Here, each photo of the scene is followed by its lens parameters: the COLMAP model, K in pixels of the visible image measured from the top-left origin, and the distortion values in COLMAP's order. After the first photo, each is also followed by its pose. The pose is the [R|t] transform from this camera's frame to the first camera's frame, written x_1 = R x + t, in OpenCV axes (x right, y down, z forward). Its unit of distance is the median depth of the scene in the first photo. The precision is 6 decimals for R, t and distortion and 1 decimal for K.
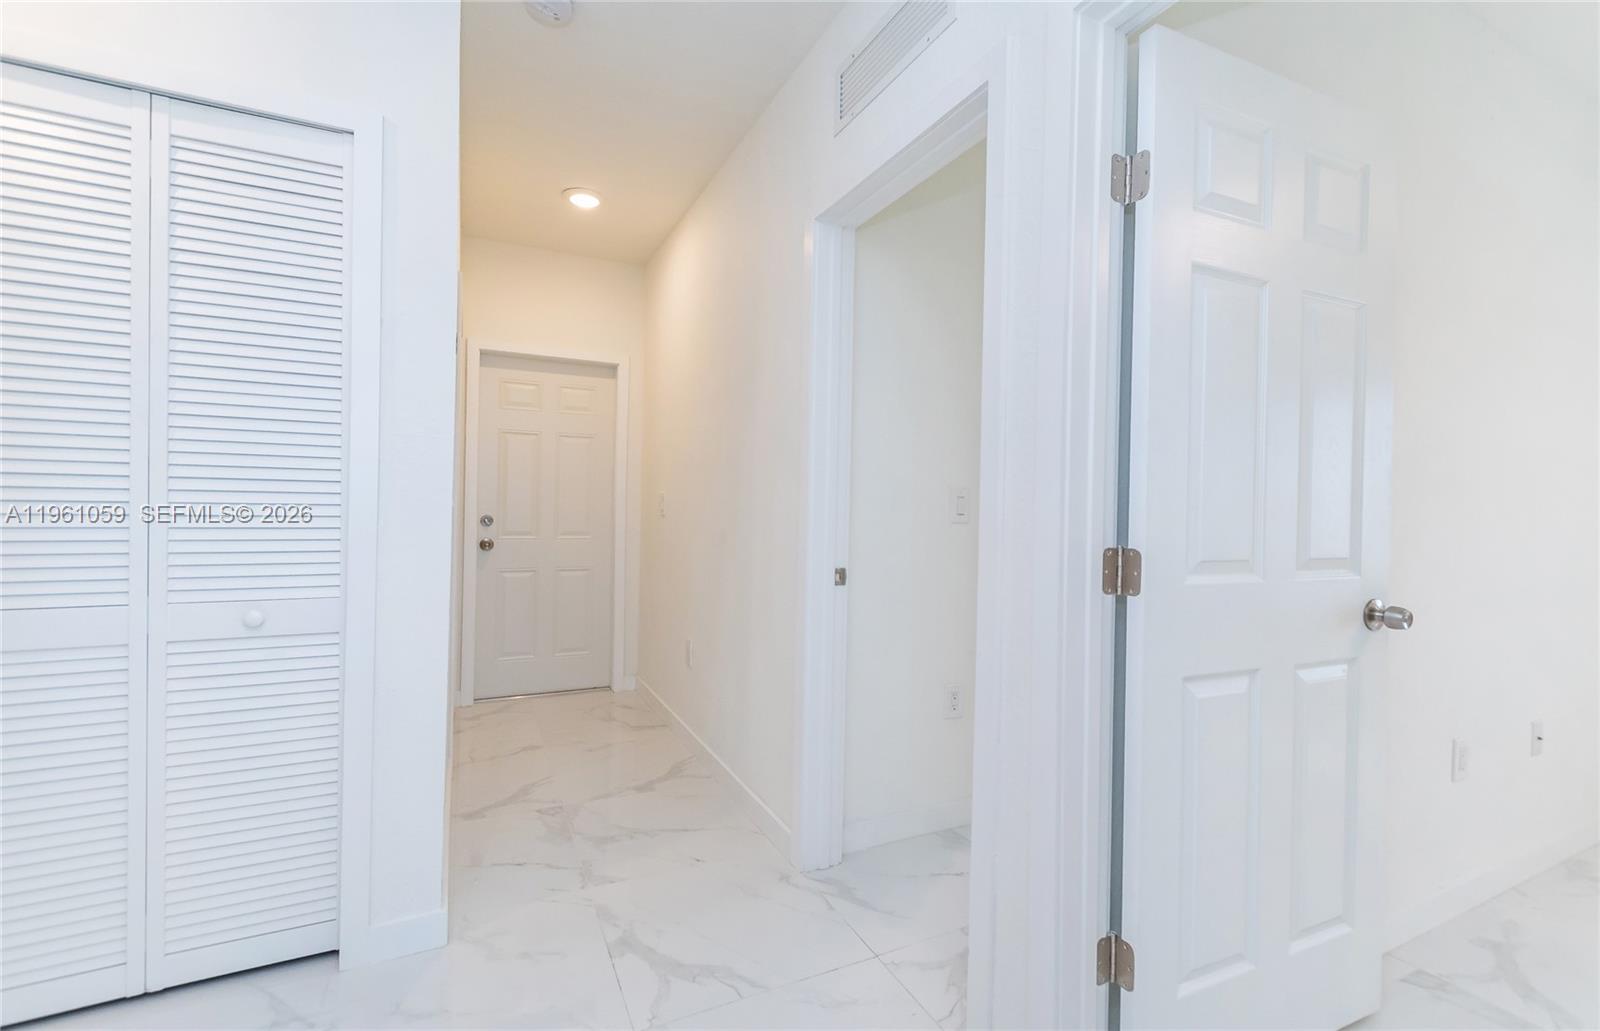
lens RADIAL K [[669.4, 0, 802.6], [0, 669.4, 511.4], [0, 0, 1]] dist [-0.000711, -0.000252]
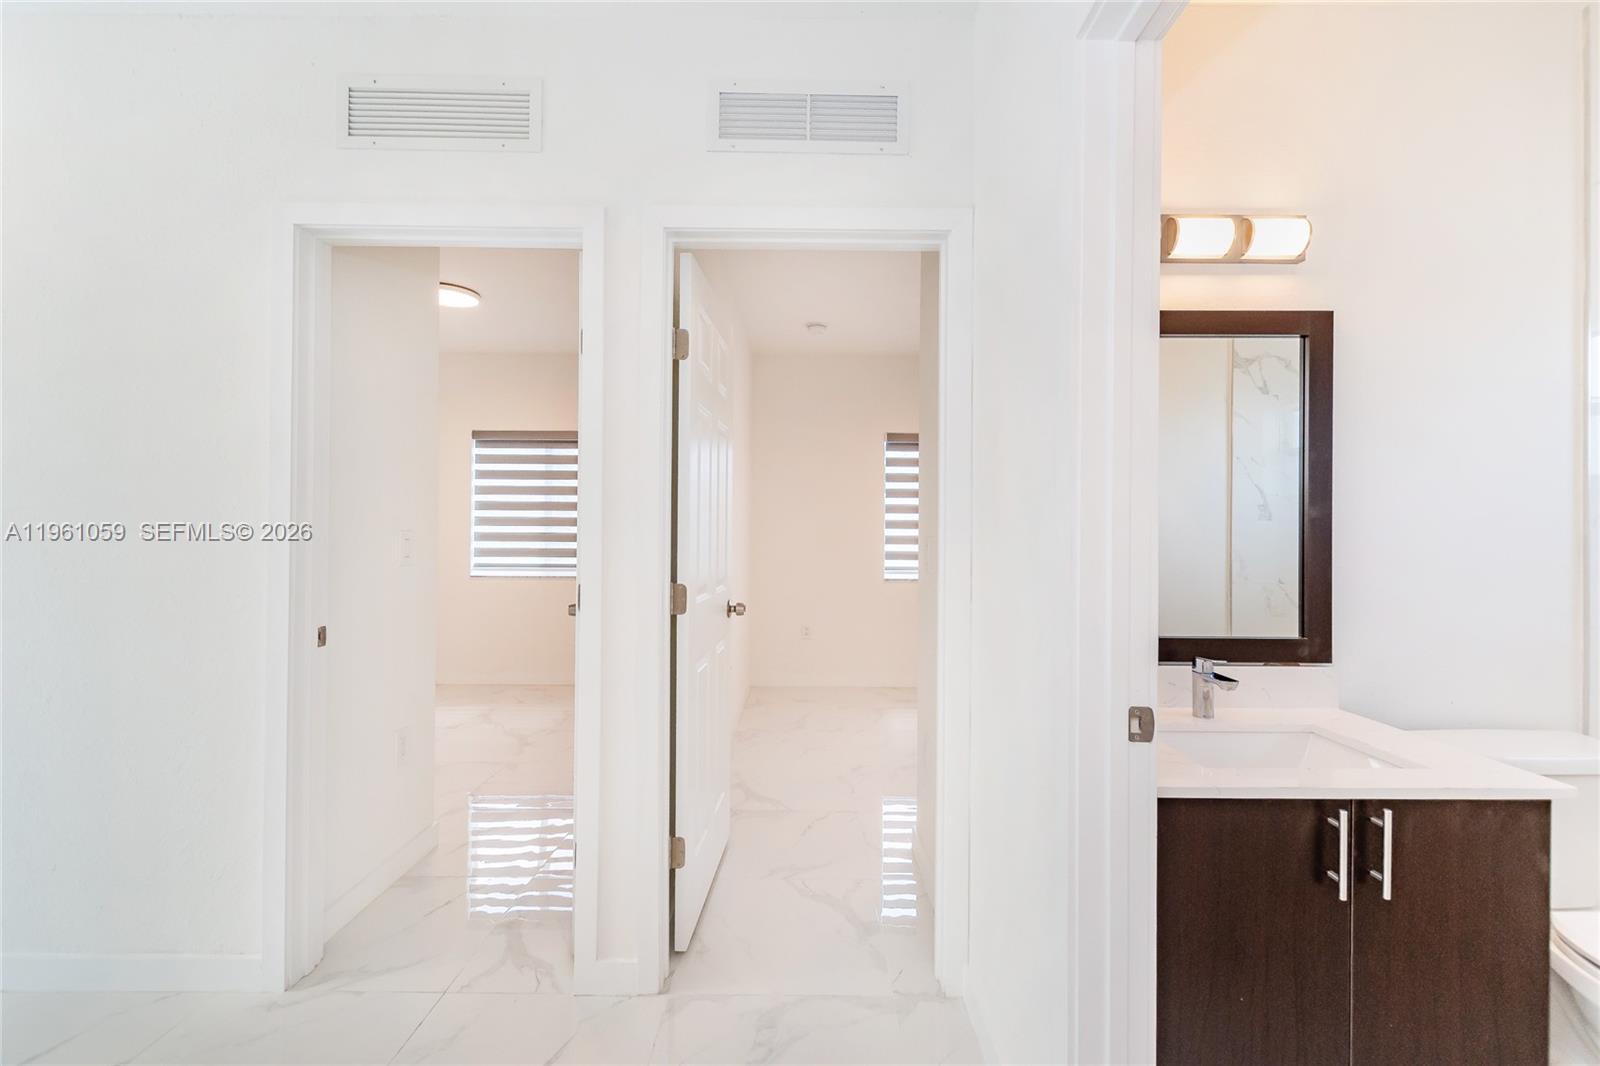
lens RADIAL K [[689.4, 0, 800.0], [0, 689.4, 533.0], [0, 0, 1]] dist [-0.000370, -0.000245]
pose [[0.438029, -0.013988, 0.898852, -0.693619], [0.008470, 0.999899, 0.011433, -0.064252], [-0.898921, 0.002606, 0.438103, 0.039950]]
